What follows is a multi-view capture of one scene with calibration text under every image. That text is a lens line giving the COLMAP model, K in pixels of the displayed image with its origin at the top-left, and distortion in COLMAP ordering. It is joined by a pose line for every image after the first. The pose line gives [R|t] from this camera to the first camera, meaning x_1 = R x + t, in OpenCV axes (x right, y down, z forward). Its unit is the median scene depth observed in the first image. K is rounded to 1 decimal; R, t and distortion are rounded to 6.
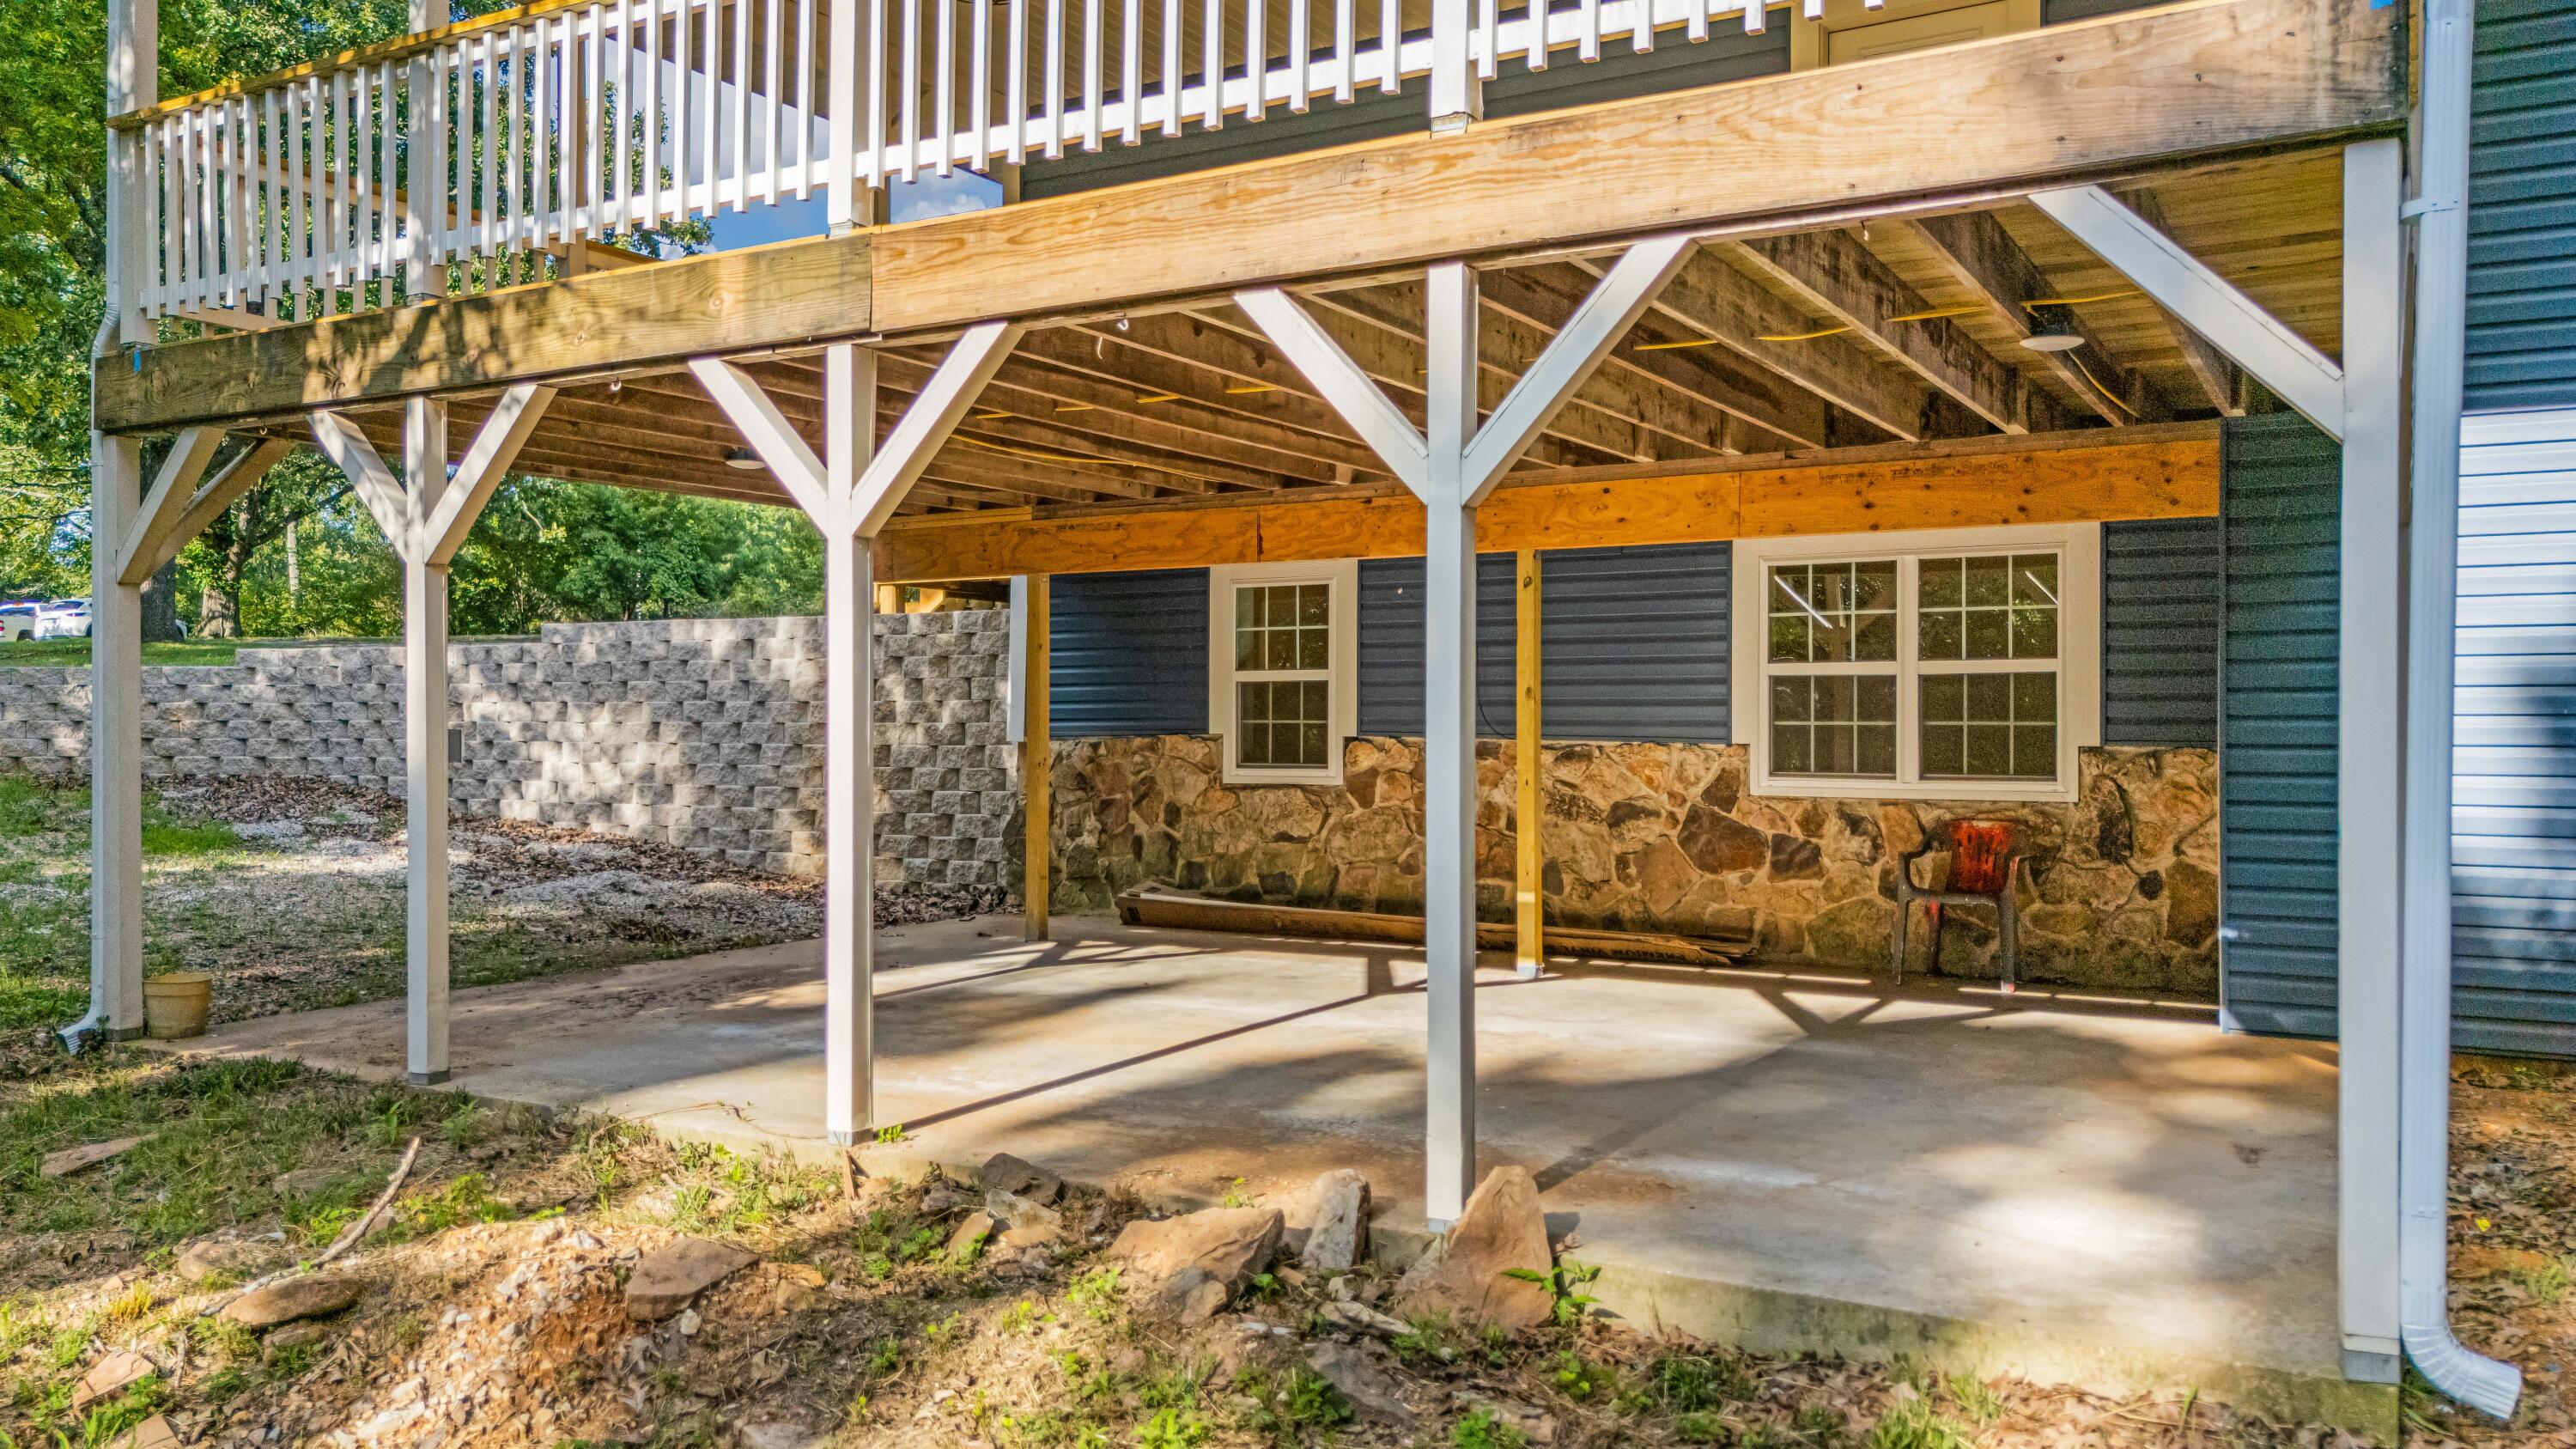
lens RADIAL K [[1833.4, 0, 1288.0], [0, 1833.4, 724.5], [0, 0, 1]] dist [0.063621, -0.001486]
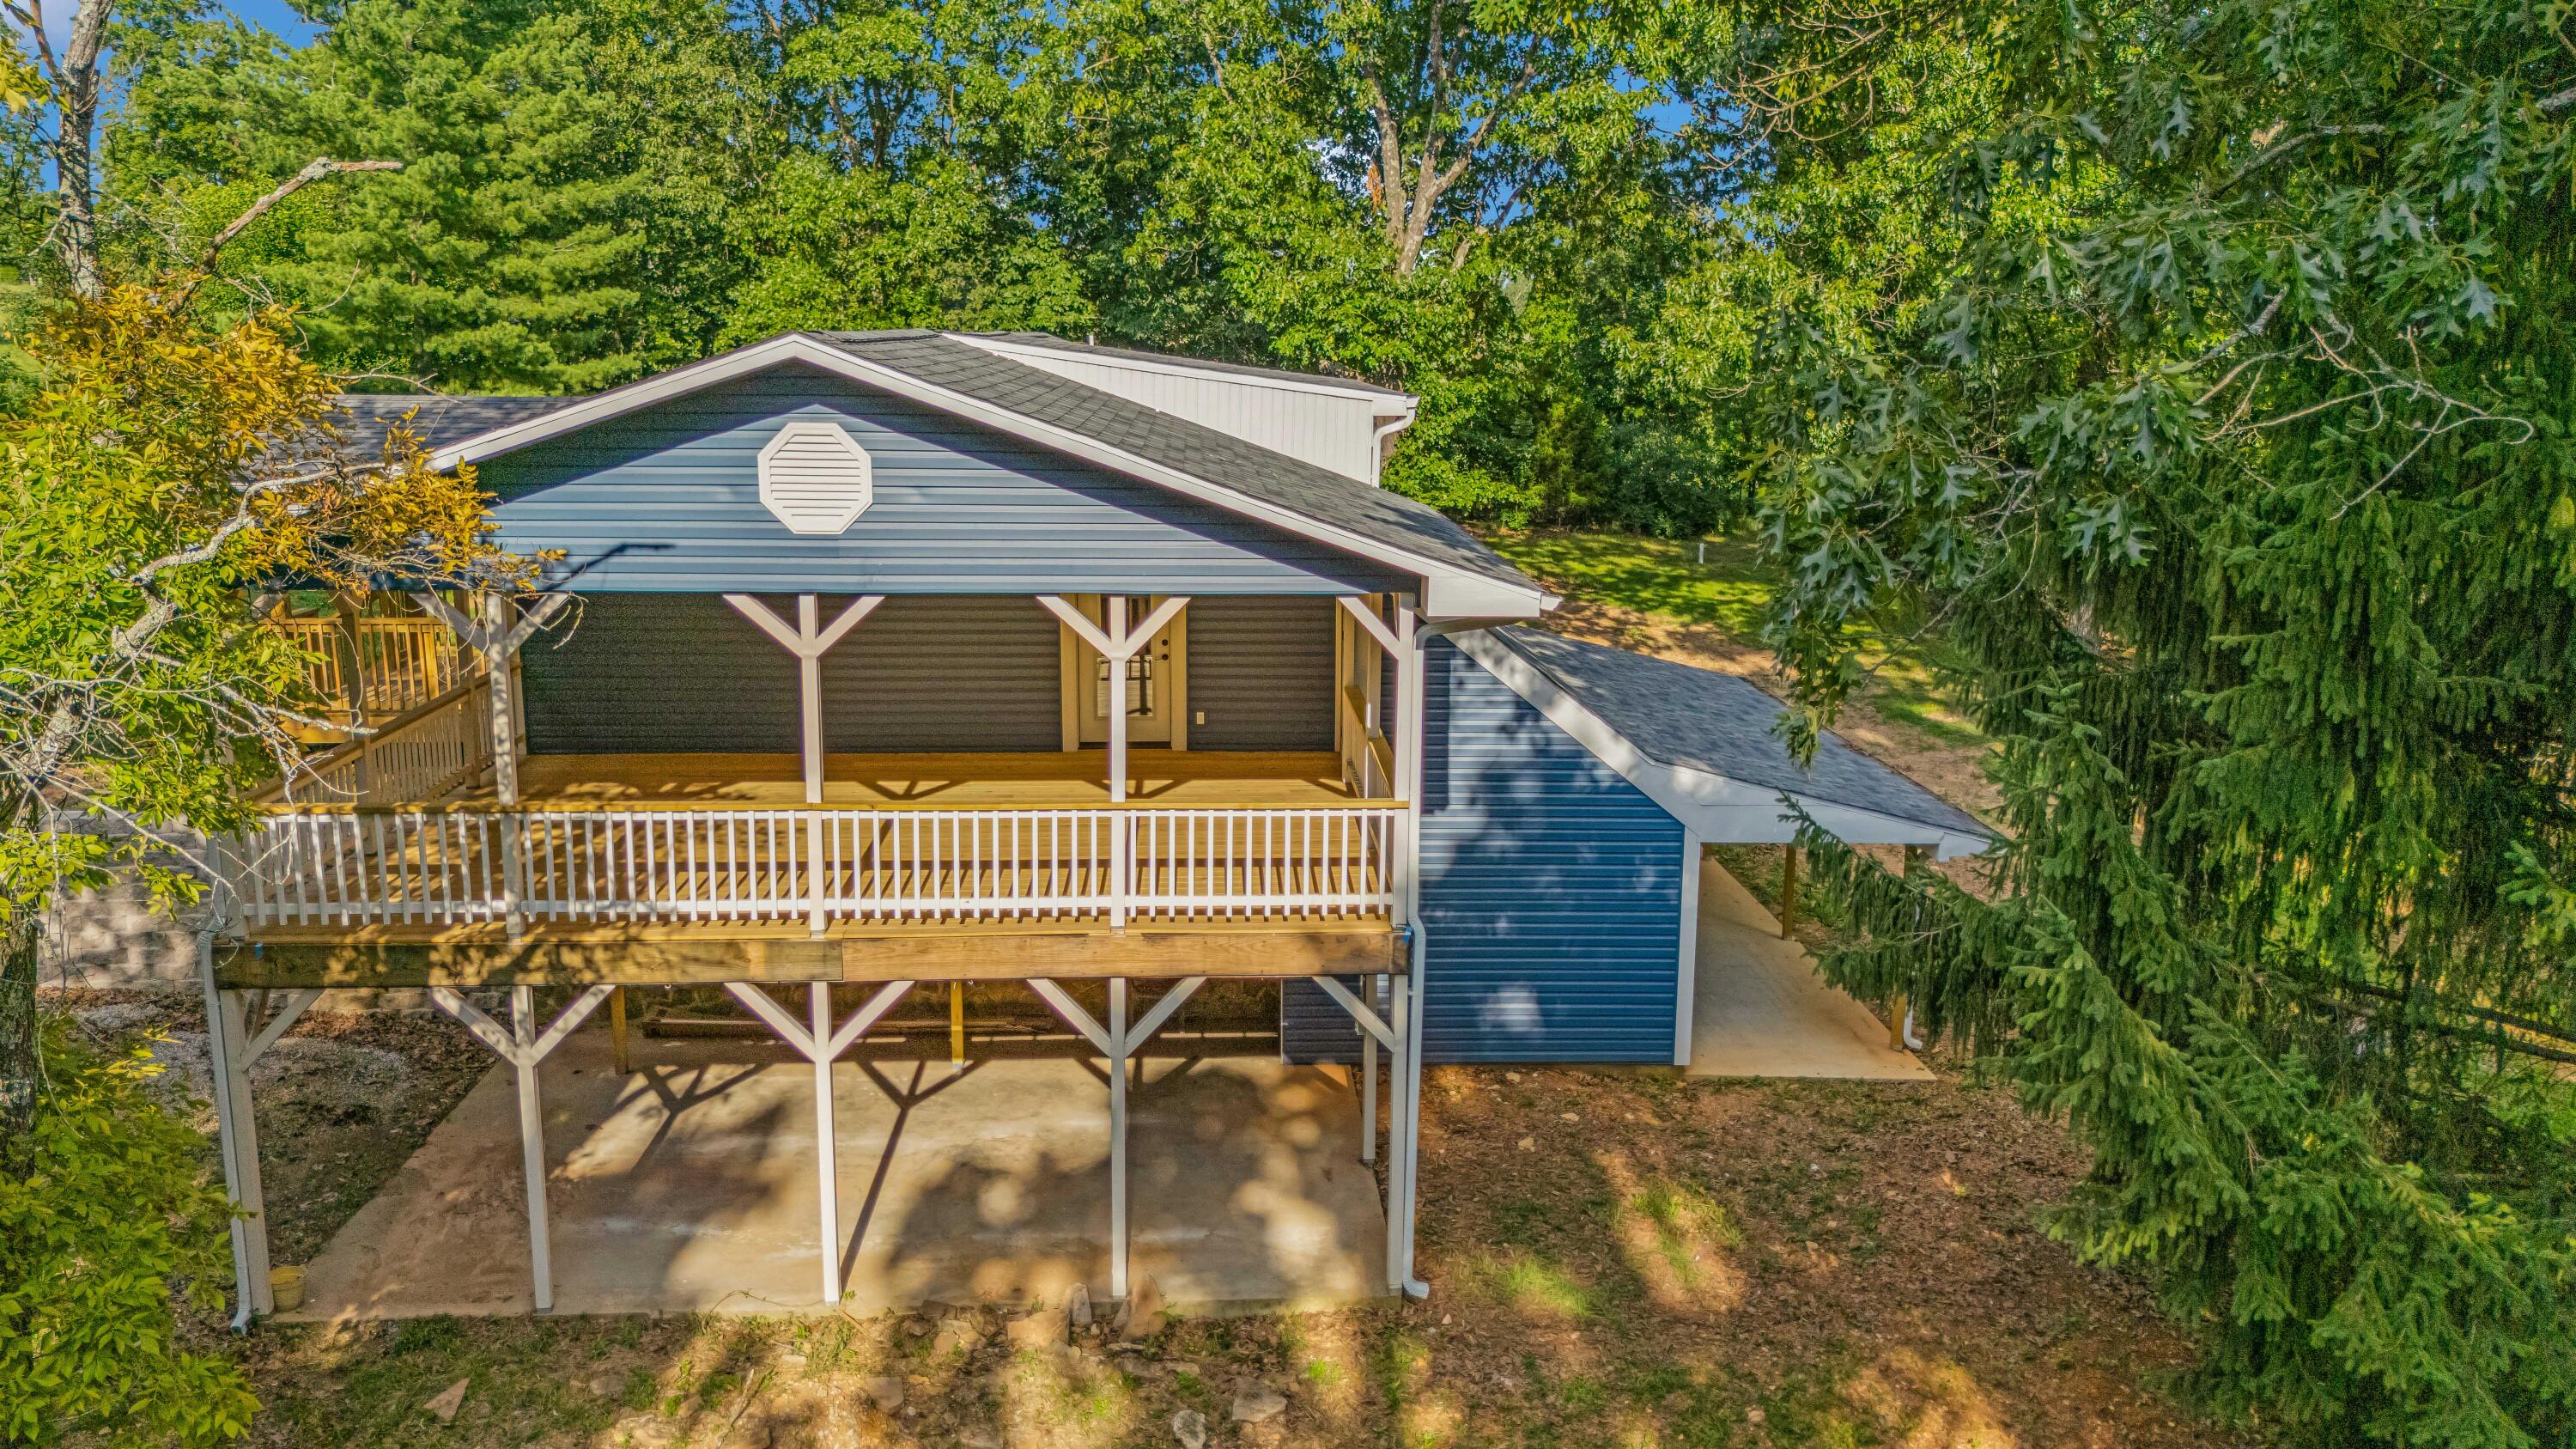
lens RADIAL K [[1848.5, 0, 1299.9], [0, 1848.5, 723.4], [0, 0, 1]] dist [0.036846, -0.009101]
pose [[0.850694, -0.096830, 0.516667, -0.758244], [-0.001605, 0.982405, 0.186758, -0.805629], [-0.525659, -0.159702, 0.835570, -0.980534]]
